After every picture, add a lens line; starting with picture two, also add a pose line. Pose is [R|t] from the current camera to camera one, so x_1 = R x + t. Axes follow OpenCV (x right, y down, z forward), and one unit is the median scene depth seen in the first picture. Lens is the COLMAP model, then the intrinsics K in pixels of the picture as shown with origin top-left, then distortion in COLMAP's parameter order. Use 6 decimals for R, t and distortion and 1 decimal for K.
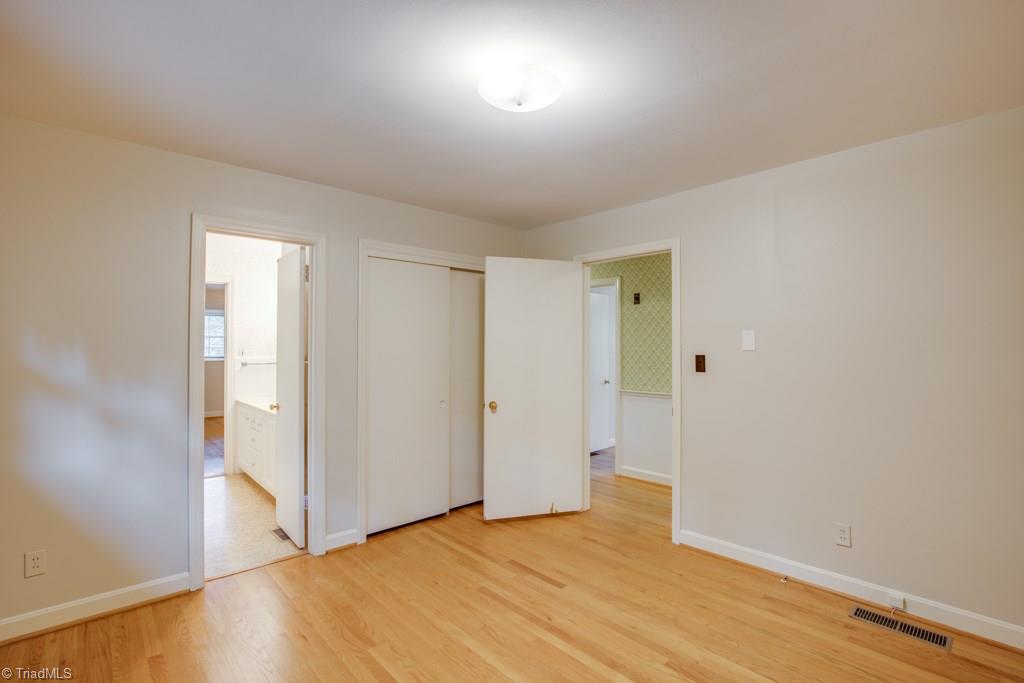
lens RADIAL K [[466.9, 0, 513.3], [0, 466.9, 341.1], [0, 0, 1]] dist [-0.024543, 0.002441]
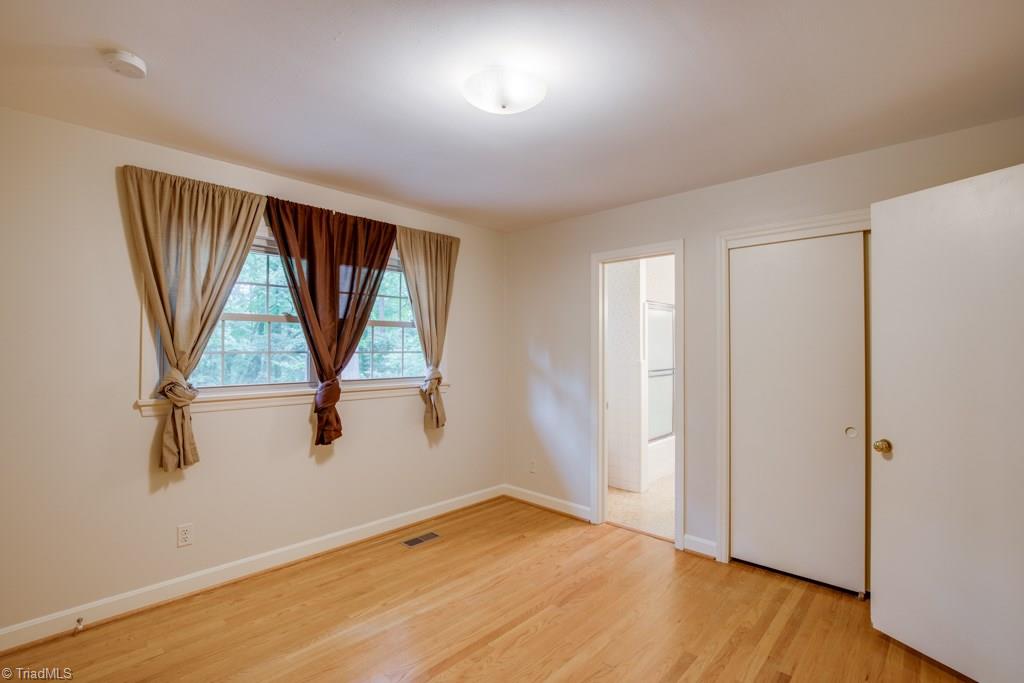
lens RADIAL K [[466.9, 0, 513.6], [0, 466.9, 343.6], [0, 0, 1]] dist [-0.024543, 0.002441]
pose [[0.084358, -0.005930, -0.996418, 0.578416], [0.015853, 0.999864, -0.004608, -0.000494], [0.996309, -0.015408, 0.084441, 0.536452]]
